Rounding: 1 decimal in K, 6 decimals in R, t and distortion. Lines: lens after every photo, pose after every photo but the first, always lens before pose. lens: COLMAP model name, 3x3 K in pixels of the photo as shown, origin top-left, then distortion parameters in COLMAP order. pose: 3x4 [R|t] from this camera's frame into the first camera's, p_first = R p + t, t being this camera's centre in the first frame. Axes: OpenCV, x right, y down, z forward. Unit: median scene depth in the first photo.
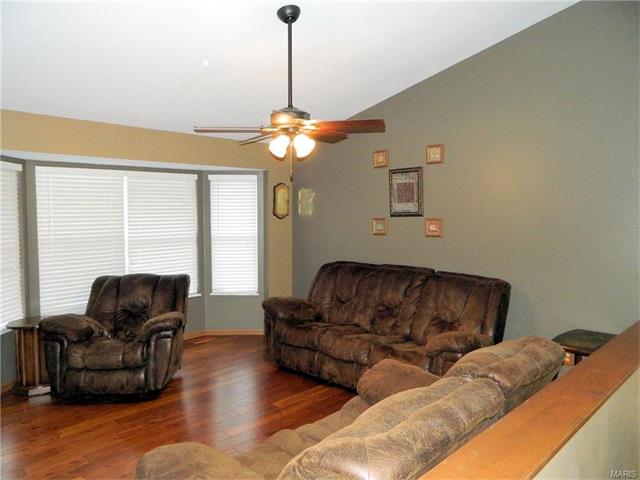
lens RADIAL K [[486.0, 0, 315.4], [0, 486.0, 229.4], [0, 0, 1]] dist [0.036392, -0.021173]
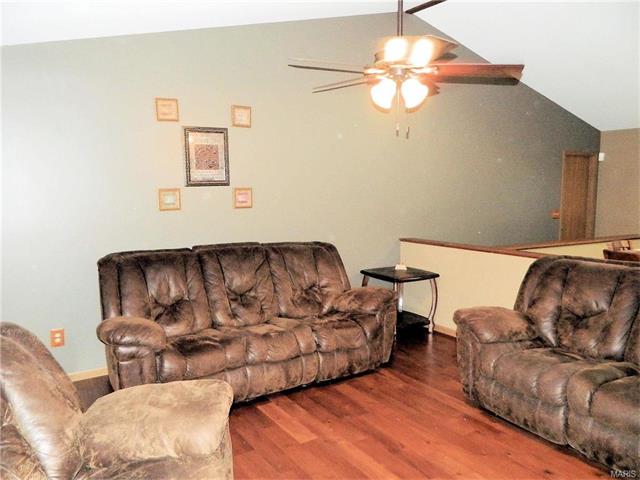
lens RADIAL K [[486.0, 0, 318.7], [0, 486.0, 236.1], [0, 0, 1]] dist [0.036392, -0.021173]
pose [[0.228033, -0.097904, 0.968719, -0.597286], [0.038132, 0.995066, 0.091591, -0.010324], [-0.972906, 0.016053, 0.230641, 0.635137]]
